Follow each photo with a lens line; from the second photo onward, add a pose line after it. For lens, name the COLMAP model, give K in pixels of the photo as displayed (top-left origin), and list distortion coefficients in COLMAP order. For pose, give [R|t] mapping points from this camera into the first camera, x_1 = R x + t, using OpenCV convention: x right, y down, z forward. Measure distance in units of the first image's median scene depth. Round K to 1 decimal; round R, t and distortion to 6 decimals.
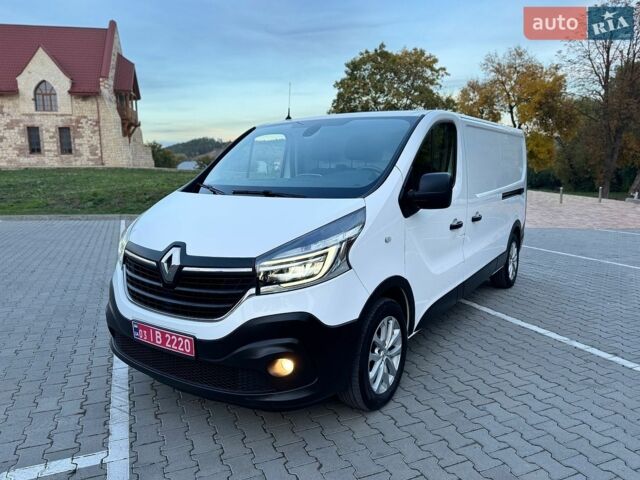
lens RADIAL K [[481.2, 0, 321.6], [0, 481.2, 235.2], [0, 0, 1]] dist [0.021978, -0.031994]
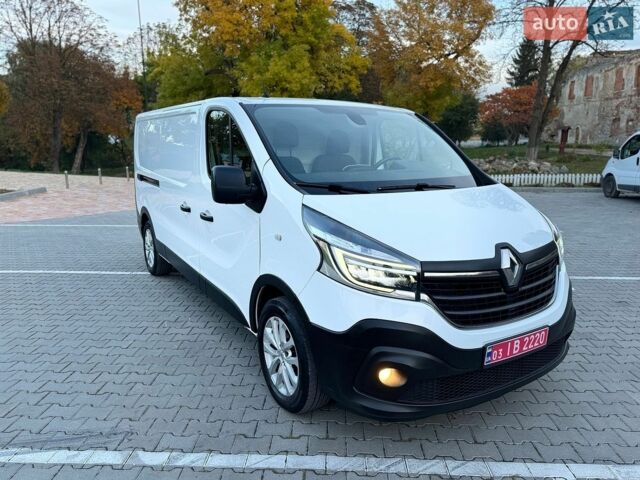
lens RADIAL K [[481.2, 0, 316.0], [0, 481.2, 242.2], [0, 0, 1]] dist [0.021978, -0.031994]
pose [[0.399499, -0.164087, 0.901929, -1.256586], [0.112850, 0.985170, 0.129246, -0.146179], [-0.909761, 0.050149, 0.412091, 0.924620]]
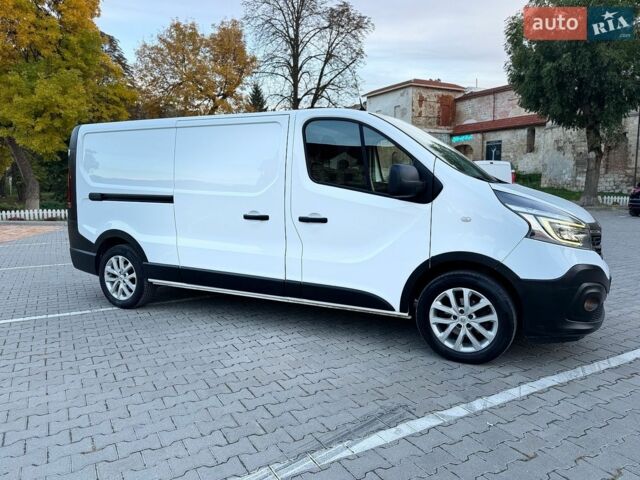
lens RADIAL K [[481.2, 0, 323.3], [0, 481.2, 239.8], [0, 0, 1]] dist [0.021978, -0.031994]
pose [[-0.156003, -0.094779, 0.983199, -1.540178], [0.135114, 0.983982, 0.116293, -0.175661], [-0.978472, 0.150986, -0.140699, 1.931375]]
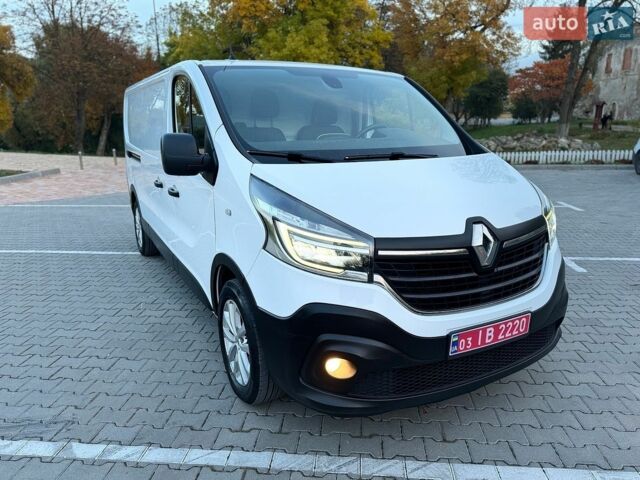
lens RADIAL K [[481.2, 0, 319.1], [0, 481.2, 244.2], [0, 0, 1]] dist [0.021978, -0.031994]
pose [[0.444726, -0.201401, 0.872729, -1.110822], [0.120913, 0.978971, 0.164303, -0.104825], [-0.887467, 0.032454, 0.459726, 0.844620]]
